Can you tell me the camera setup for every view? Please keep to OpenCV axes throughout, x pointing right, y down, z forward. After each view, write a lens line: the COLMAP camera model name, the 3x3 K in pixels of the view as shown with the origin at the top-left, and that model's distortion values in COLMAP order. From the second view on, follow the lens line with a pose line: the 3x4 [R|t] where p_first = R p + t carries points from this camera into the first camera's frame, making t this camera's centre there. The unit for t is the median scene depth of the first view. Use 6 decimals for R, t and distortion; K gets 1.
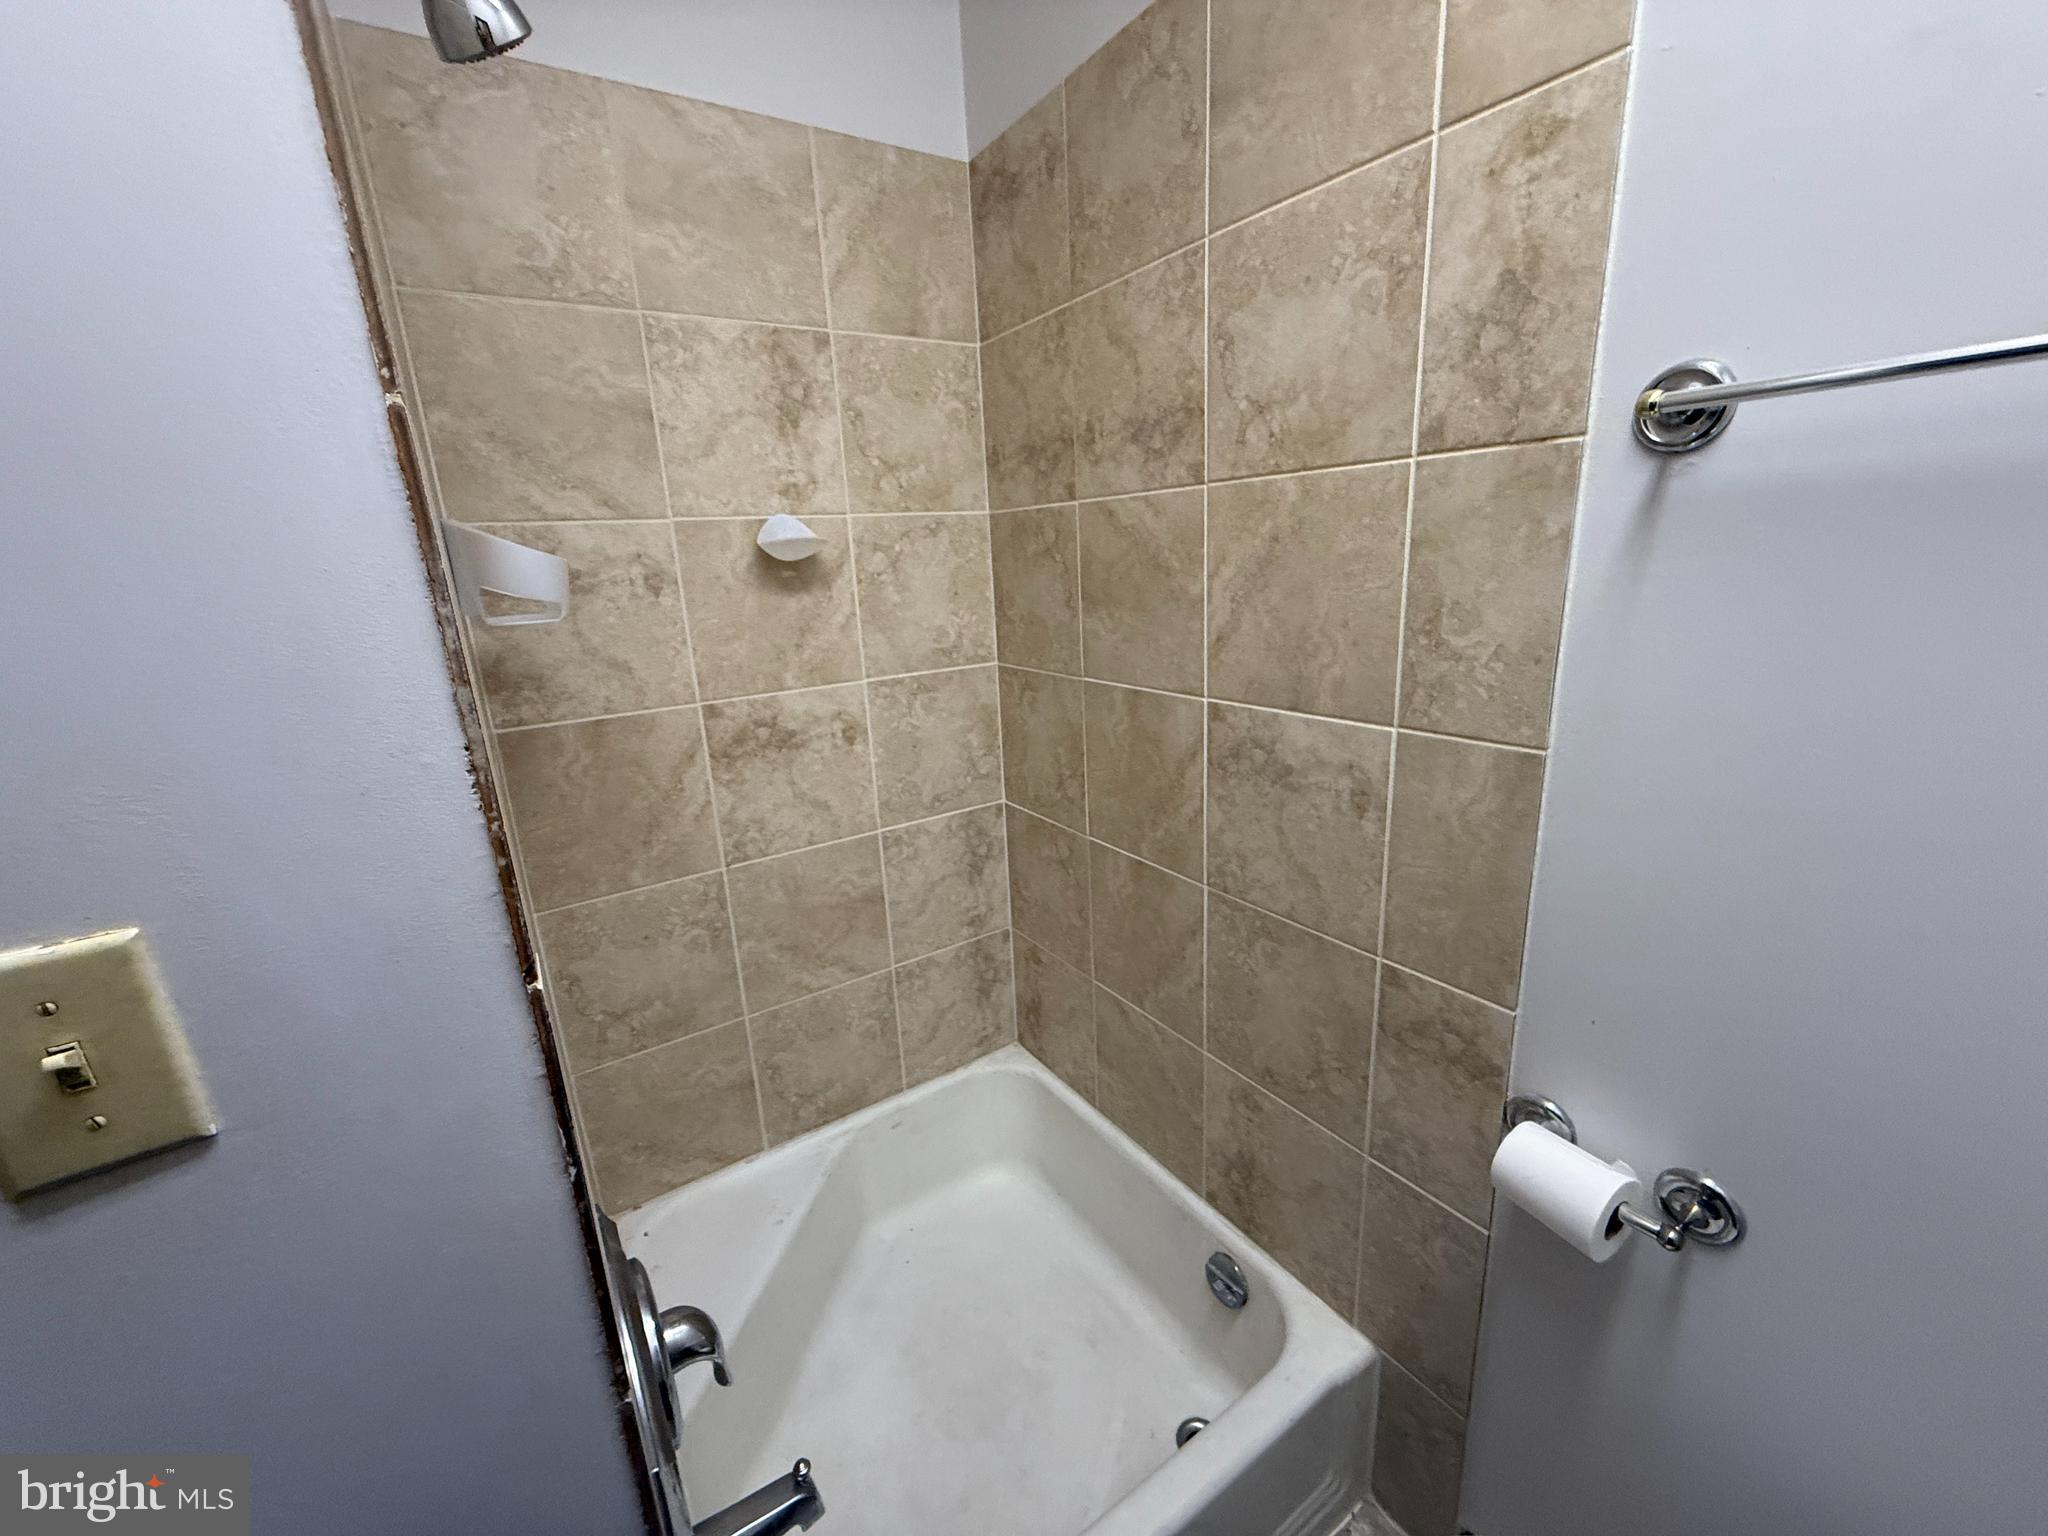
lens RADIAL K [[816.2, 0, 1019.6], [0, 816.2, 767.8], [0, 0, 1]] dist [0.001169, -0.000396]
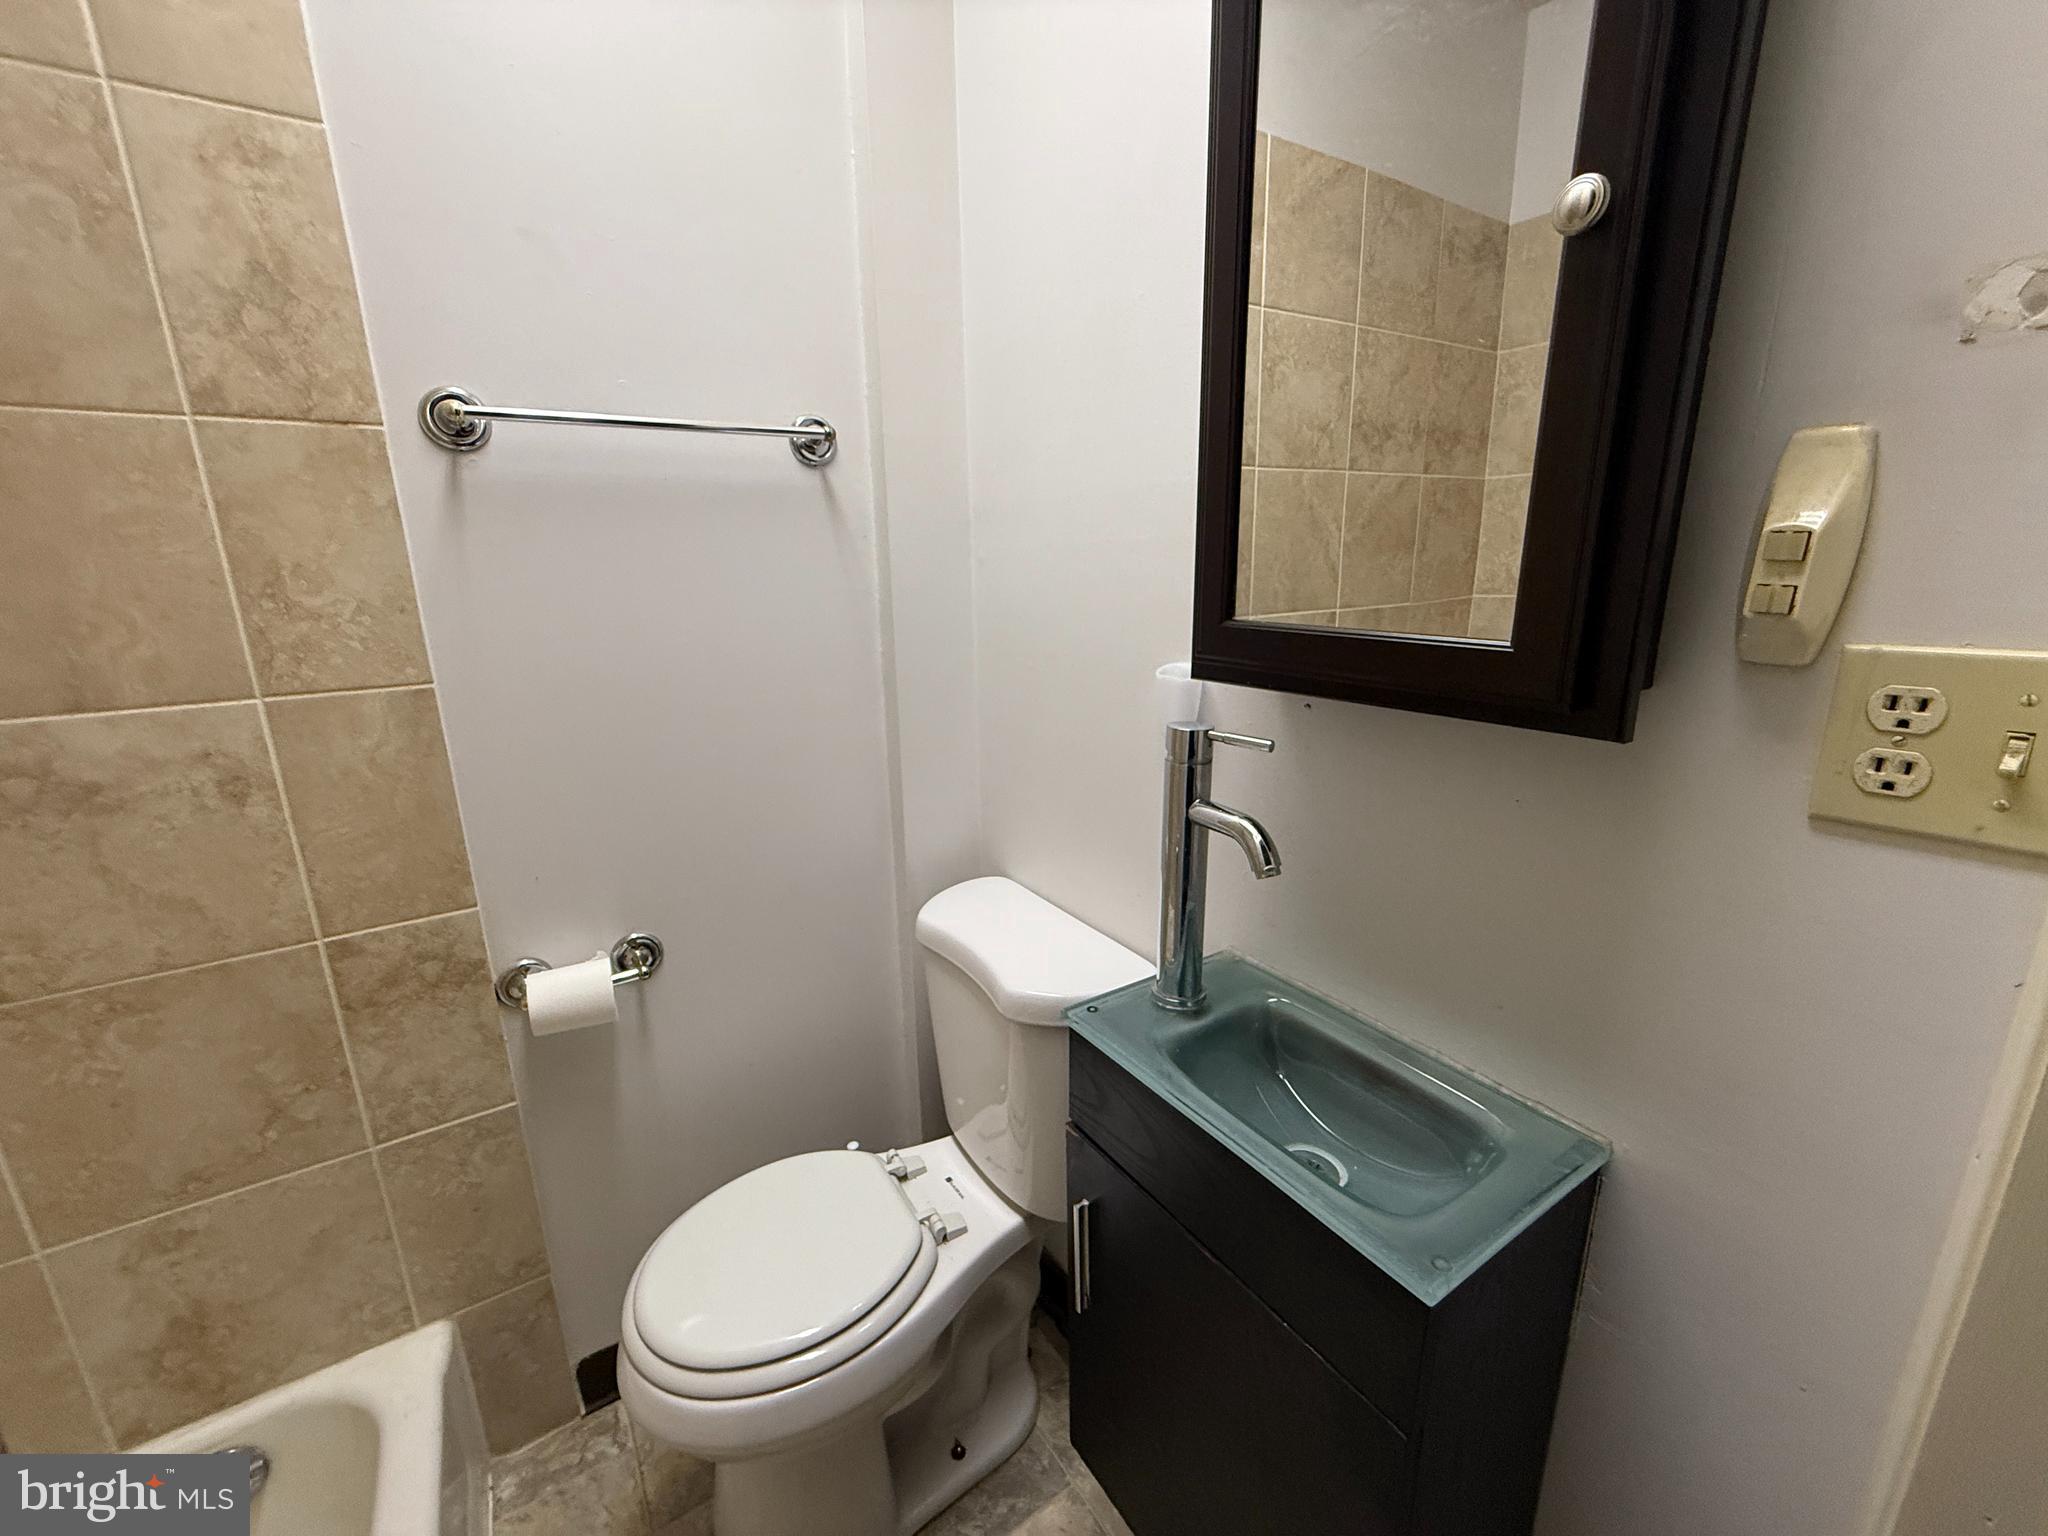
lens RADIAL K [[816.2, 0, 1019.6], [0, 816.2, 767.8], [0, 0, 1]] dist [0.001169, -0.000396]
pose [[0.017502, -0.197277, 0.980191, -0.520326], [0.279669, 0.942176, 0.184633, 0.108265], [-0.959937, 0.270898, 0.071663, 0.093151]]
